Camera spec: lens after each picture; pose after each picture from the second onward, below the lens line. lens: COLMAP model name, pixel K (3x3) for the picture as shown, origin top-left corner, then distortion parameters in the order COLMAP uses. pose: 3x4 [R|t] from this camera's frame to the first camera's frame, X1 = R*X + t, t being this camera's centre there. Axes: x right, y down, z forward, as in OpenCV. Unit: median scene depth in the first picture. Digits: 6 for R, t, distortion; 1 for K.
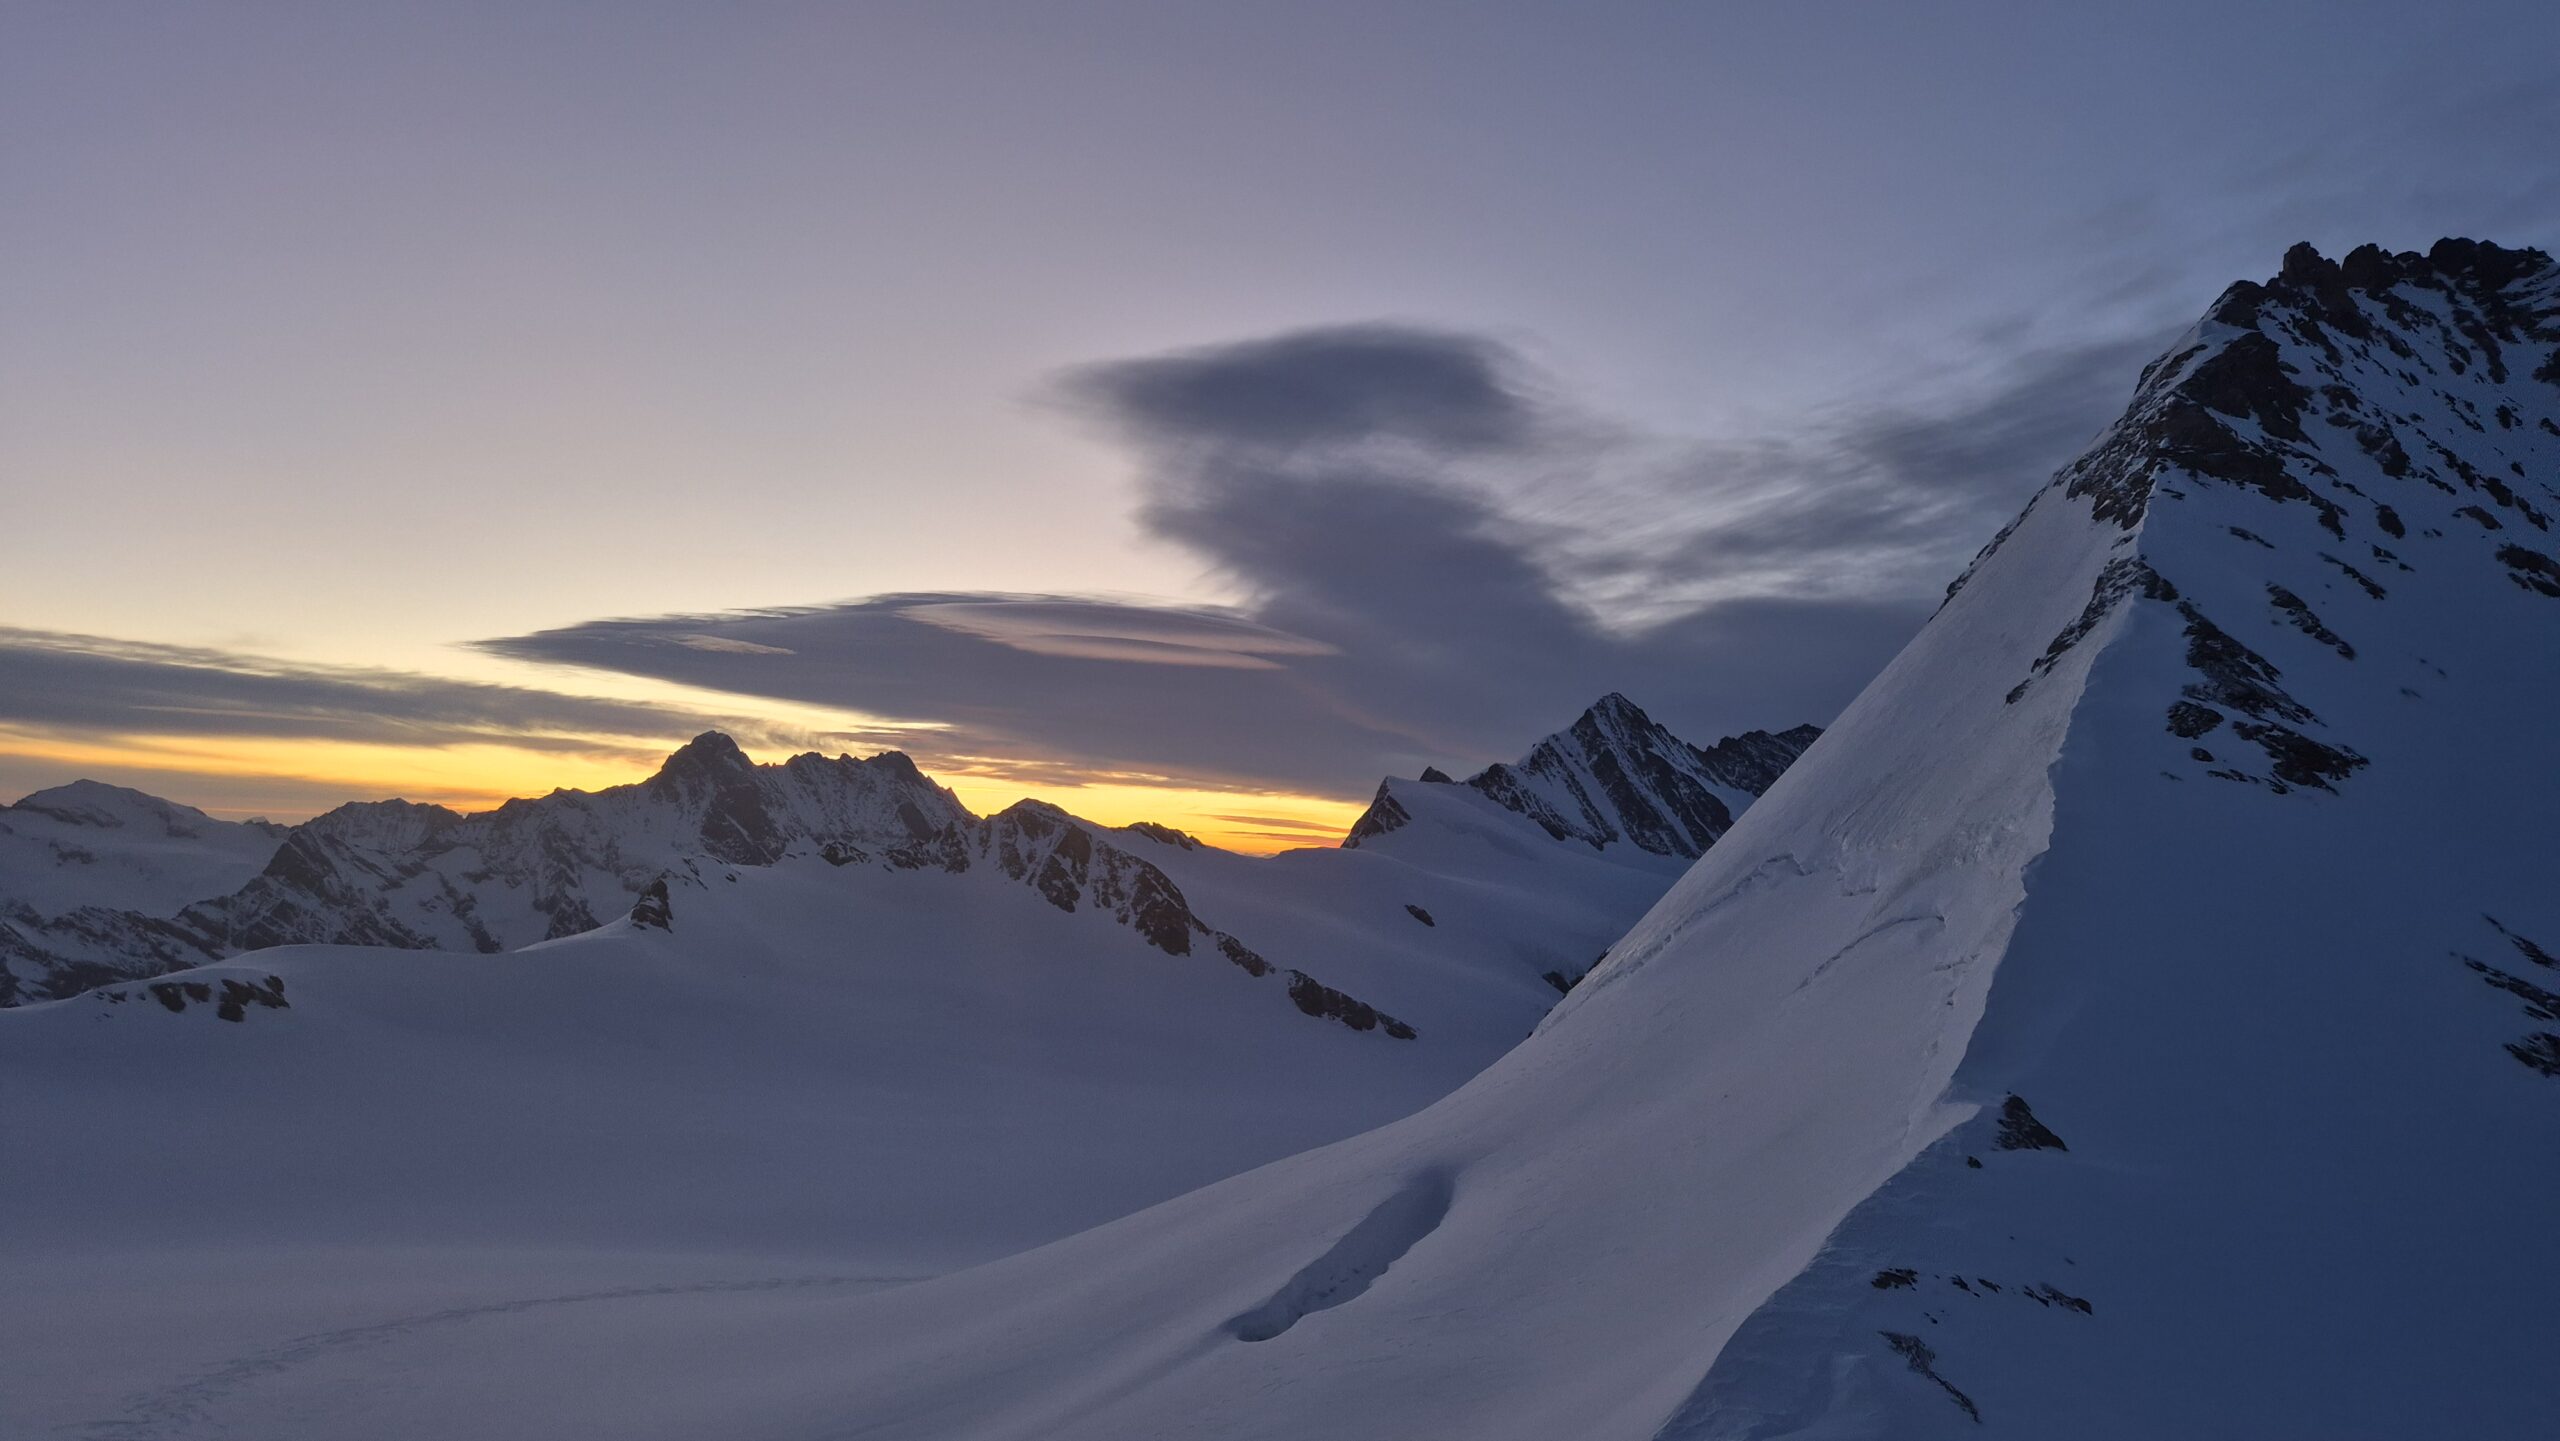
lens RADIAL K [[1688.6, 0, 1279.5], [0, 1688.6, 747.7], [0, 0, 1]] dist [0.085519, -0.072007]
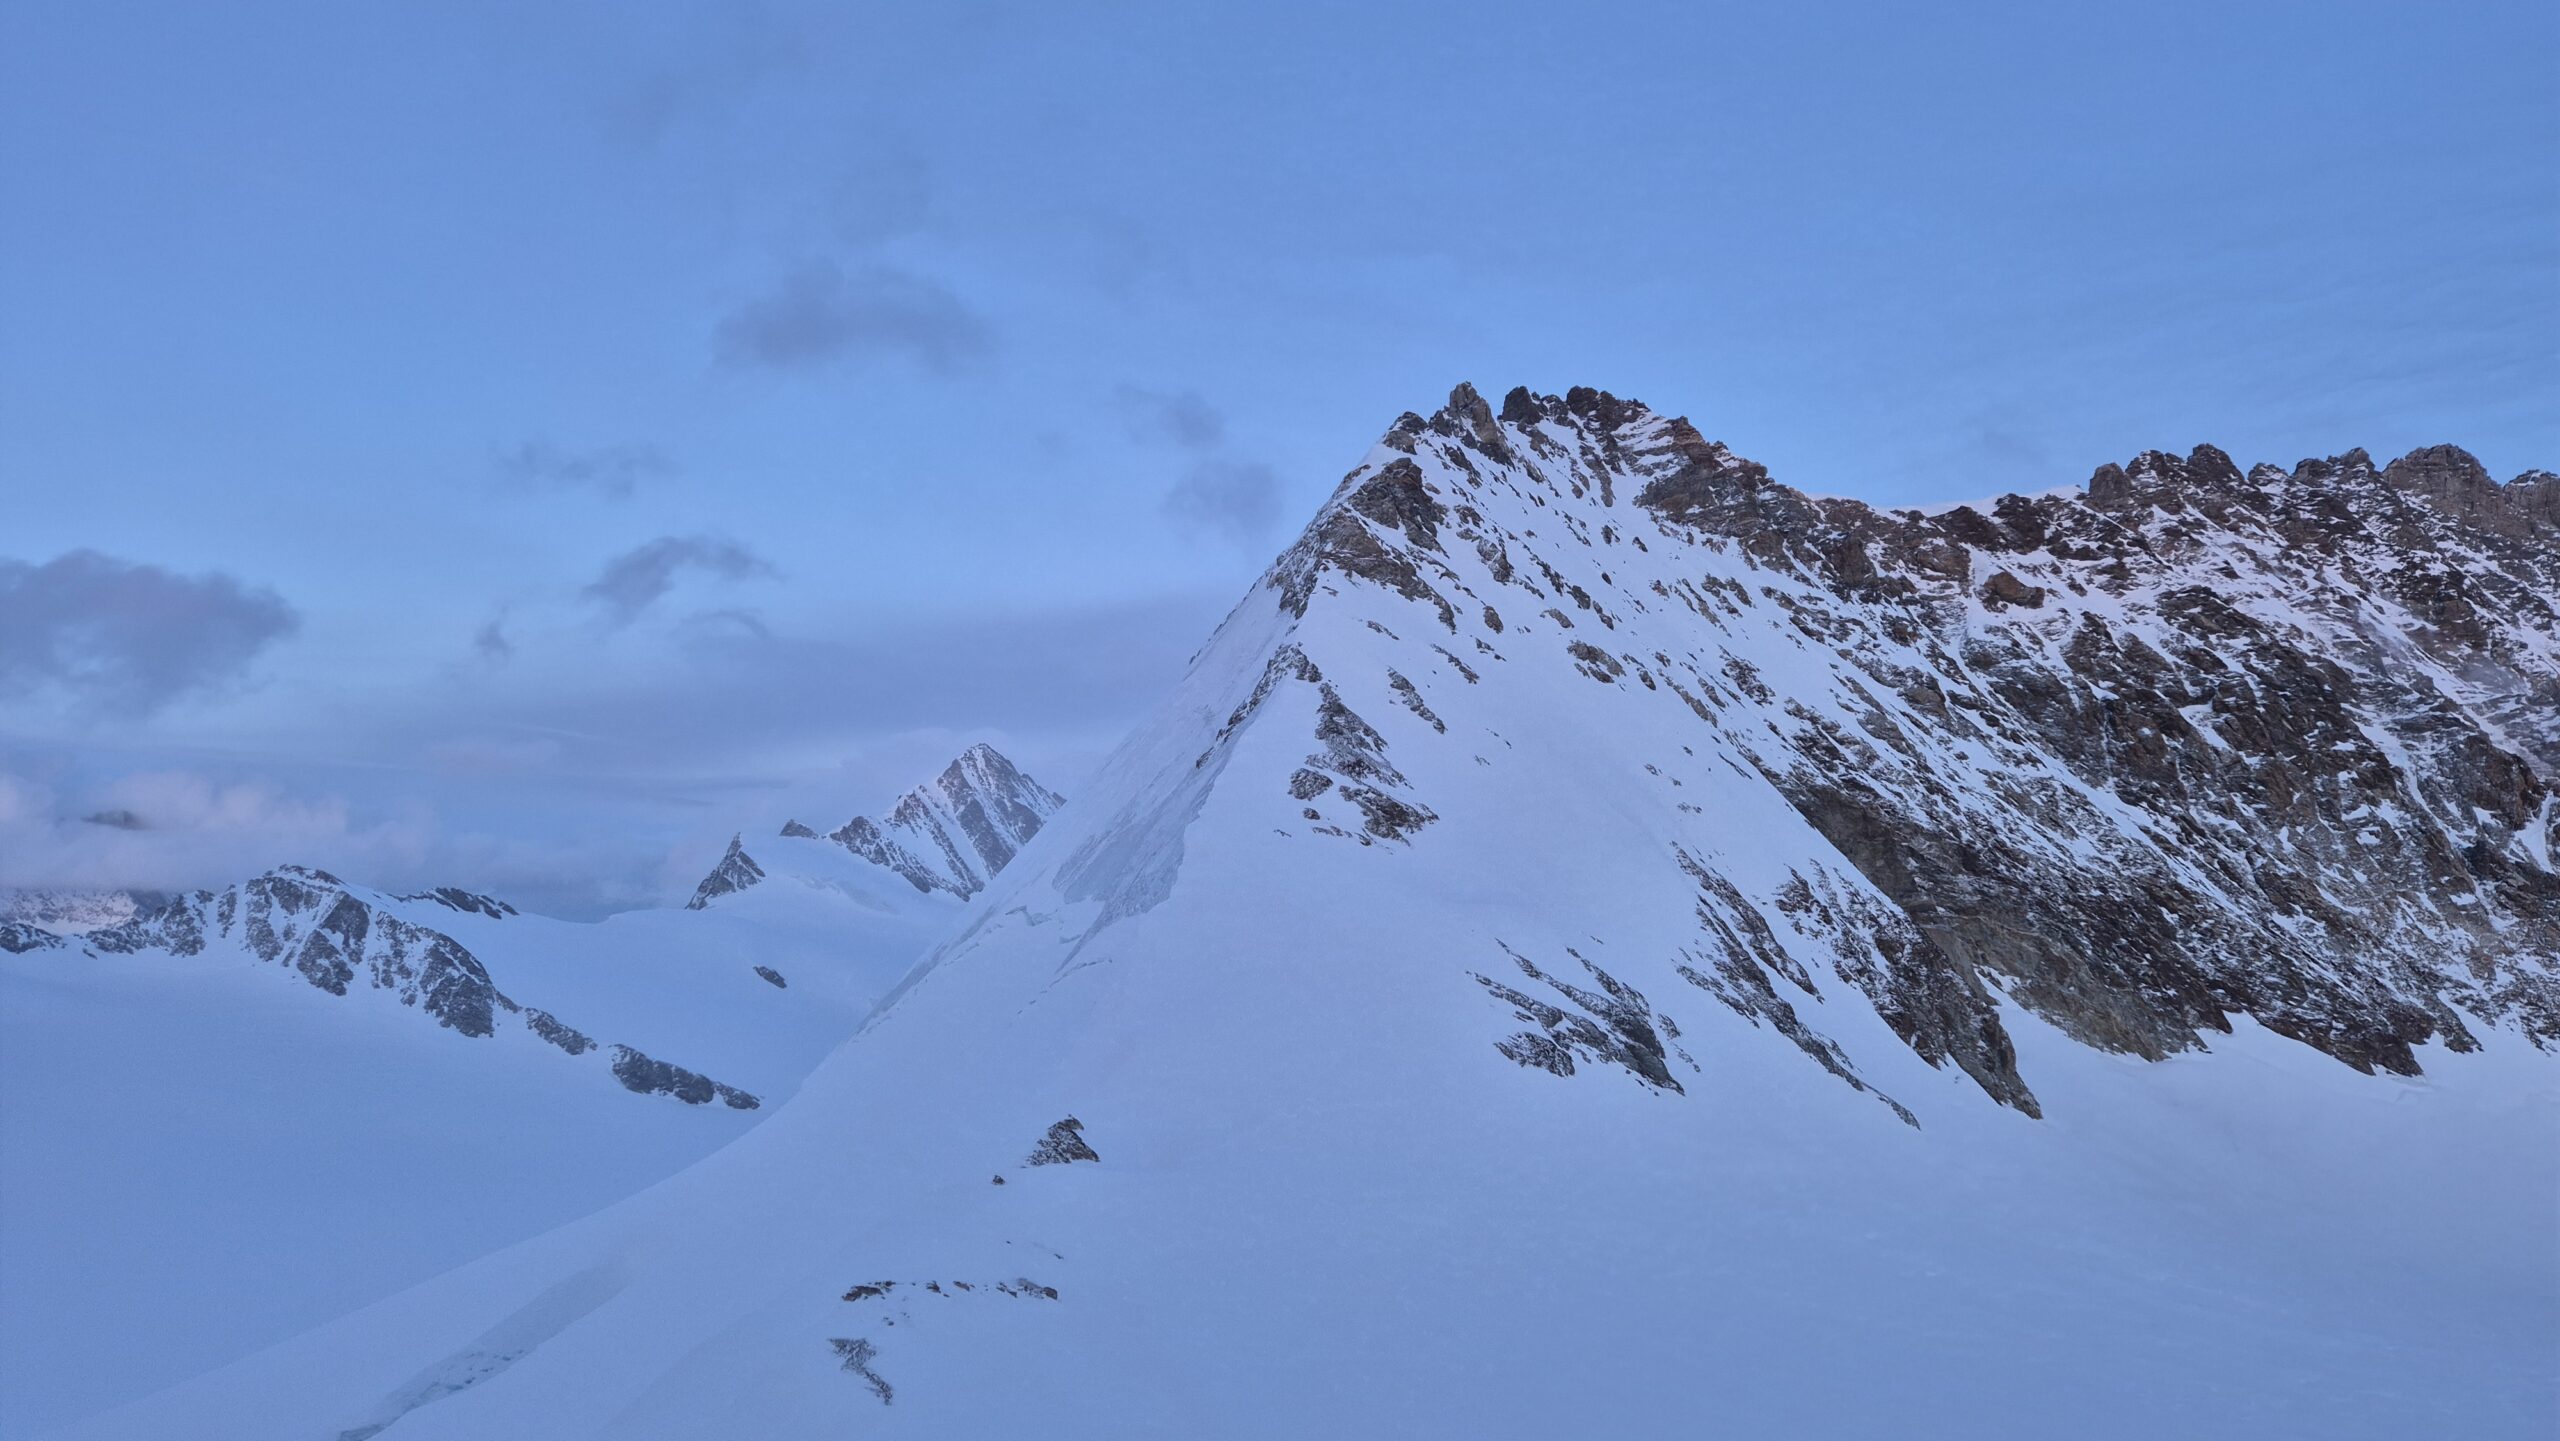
lens RADIAL K [[1688.6, 0, 1304.1], [0, 1688.6, 715.7], [0, 0, 1]] dist [0.085519, -0.072007]
pose [[0.932103, 0.008469, 0.362094, 0.076797], [0.008782, 0.998904, -0.045971, -0.007511], [-0.362087, 0.046030, 0.931007, -0.070213]]
